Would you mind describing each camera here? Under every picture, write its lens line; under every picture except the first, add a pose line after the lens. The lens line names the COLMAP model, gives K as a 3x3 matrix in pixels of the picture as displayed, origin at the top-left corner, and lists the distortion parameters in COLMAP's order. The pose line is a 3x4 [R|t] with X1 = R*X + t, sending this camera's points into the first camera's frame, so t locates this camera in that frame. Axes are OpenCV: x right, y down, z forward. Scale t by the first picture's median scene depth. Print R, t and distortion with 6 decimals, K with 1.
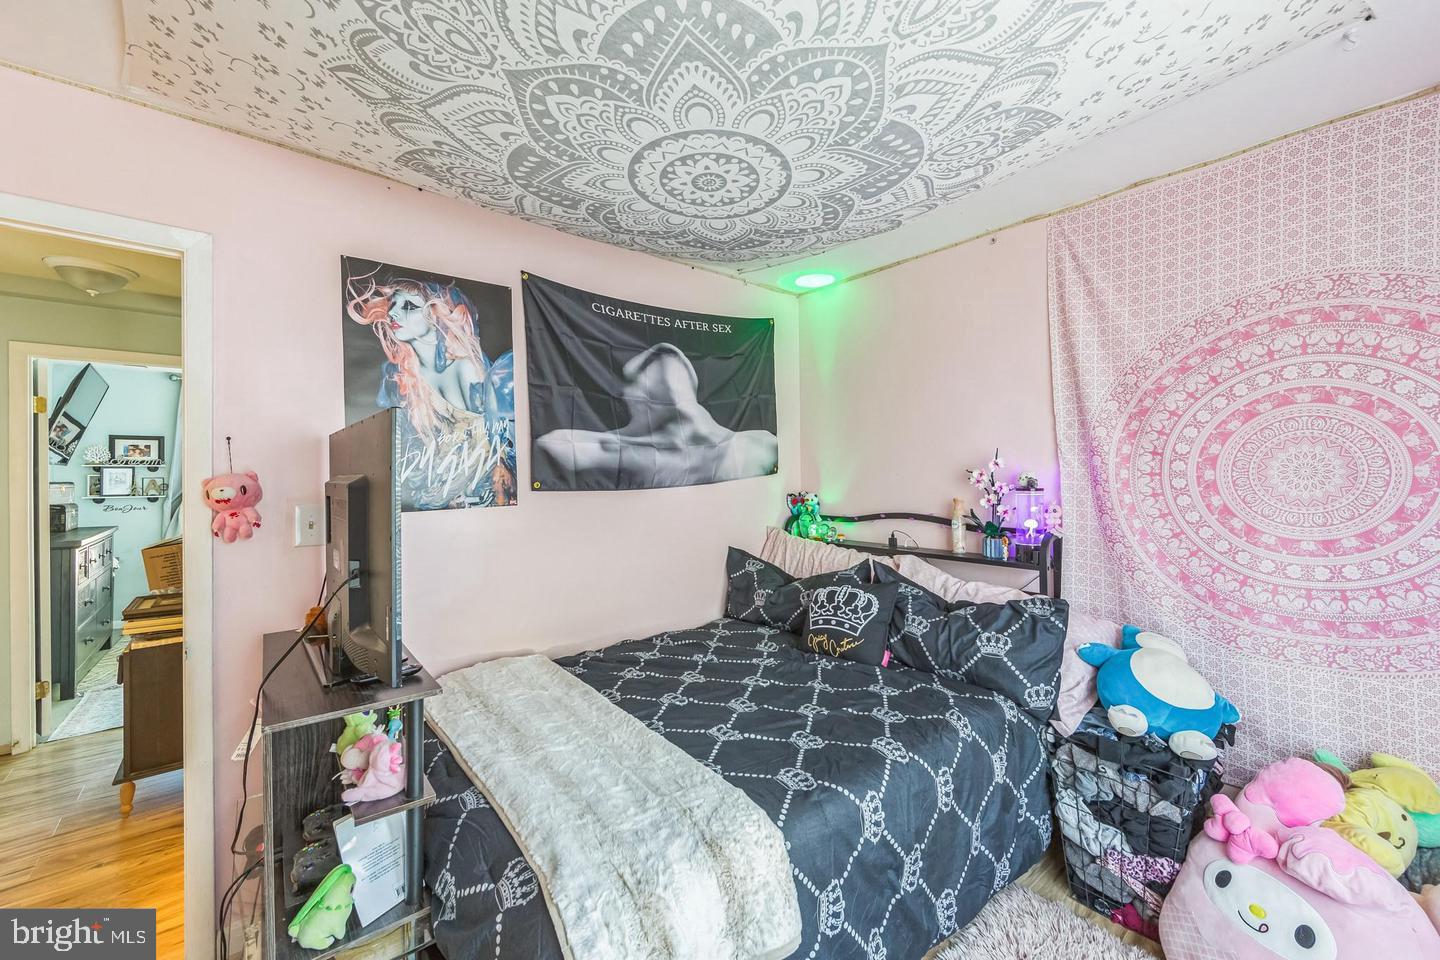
lens RADIAL K [[575.7, 0, 732.2], [0, 575.7, 475.6], [0, 0, 1]] dist [-0.004438, 0.000890]
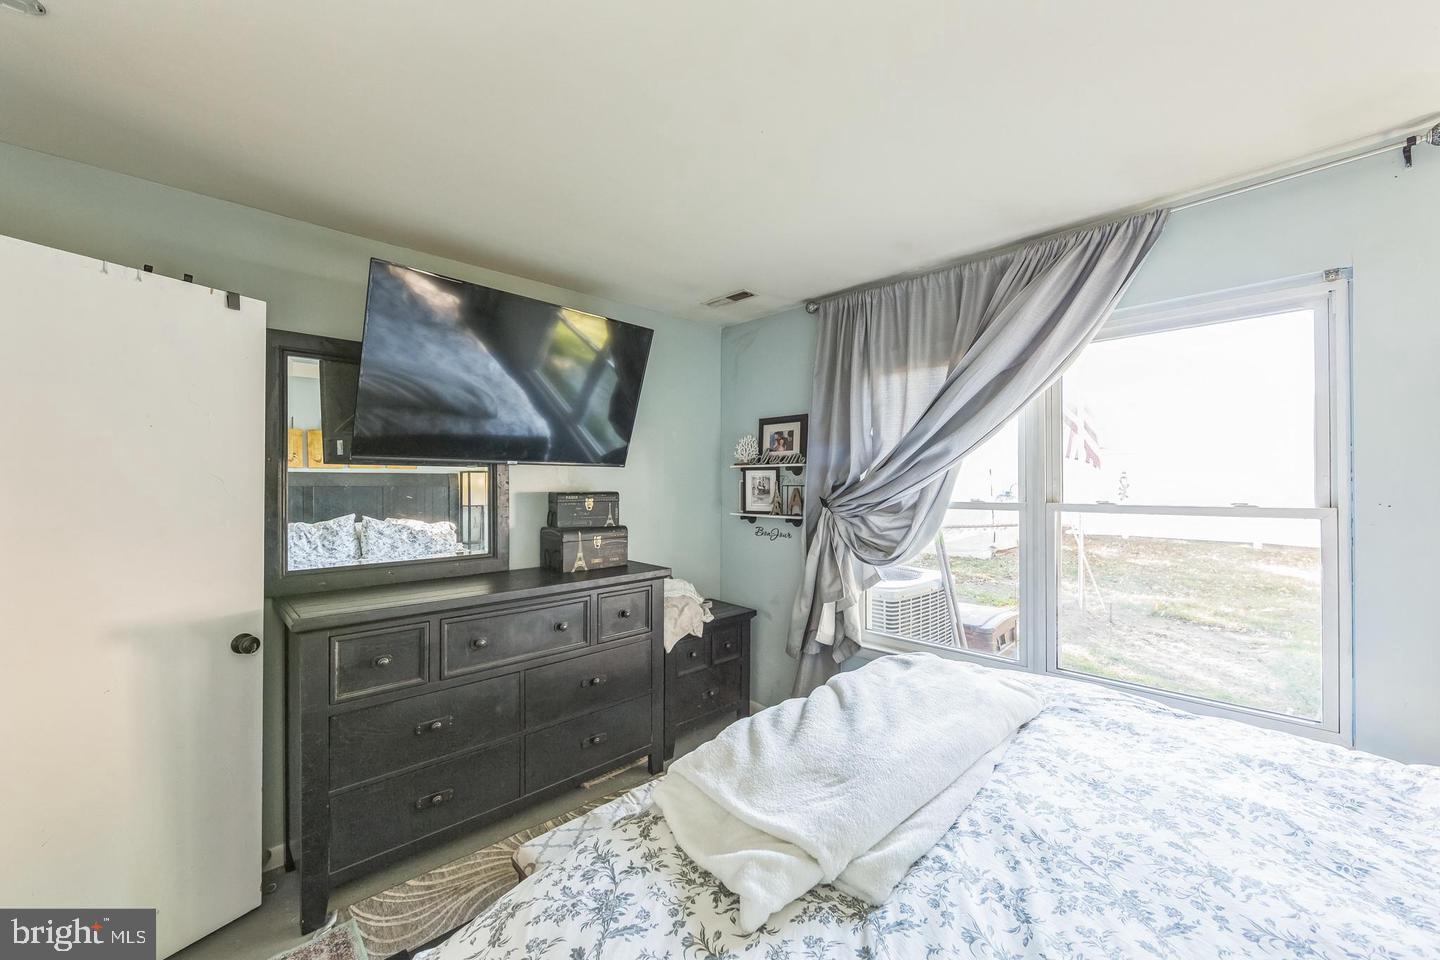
lens RADIAL K [[575.7, 0, 732.1], [0, 575.7, 477.9], [0, 0, 1]] dist [-0.004438, 0.000890]
pose [[0.084248, 0.001009, -0.996444, -0.431361], [-0.002762, 0.999996, 0.000779, -0.004213], [0.996441, 0.002686, 0.084250, 0.903480]]
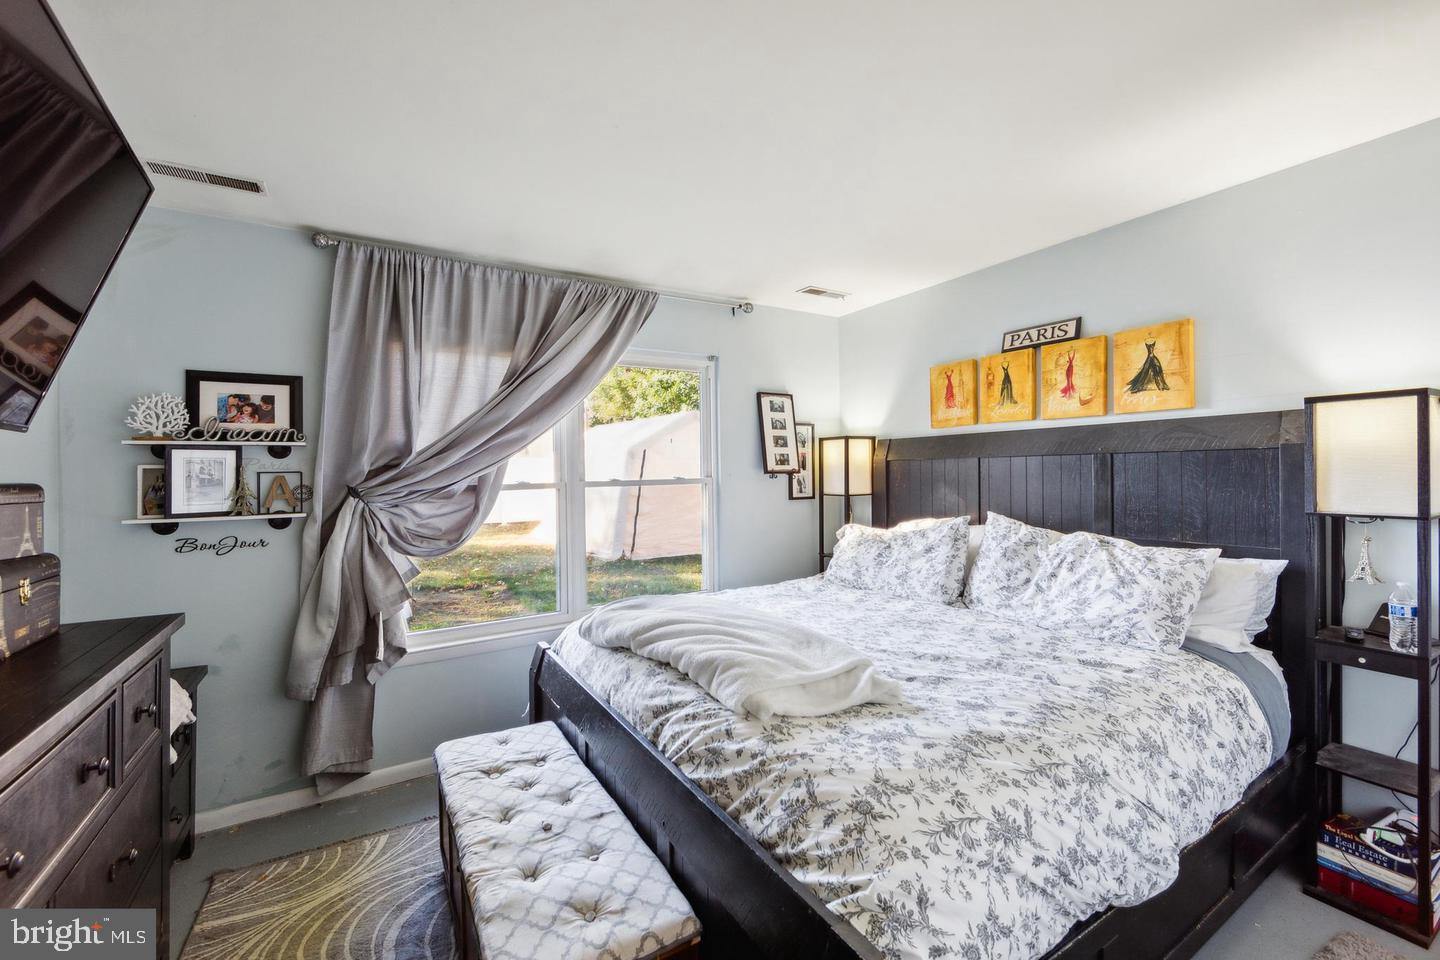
lens RADIAL K [[575.7, 0, 722.1], [0, 575.7, 470.4], [0, 0, 1]] dist [-0.004438, 0.000890]
pose [[0.990985, -0.009346, -0.133645, -0.635983], [0.008938, 0.999953, -0.003657, 0.007314], [0.133673, 0.002429, 0.991023, 0.629736]]
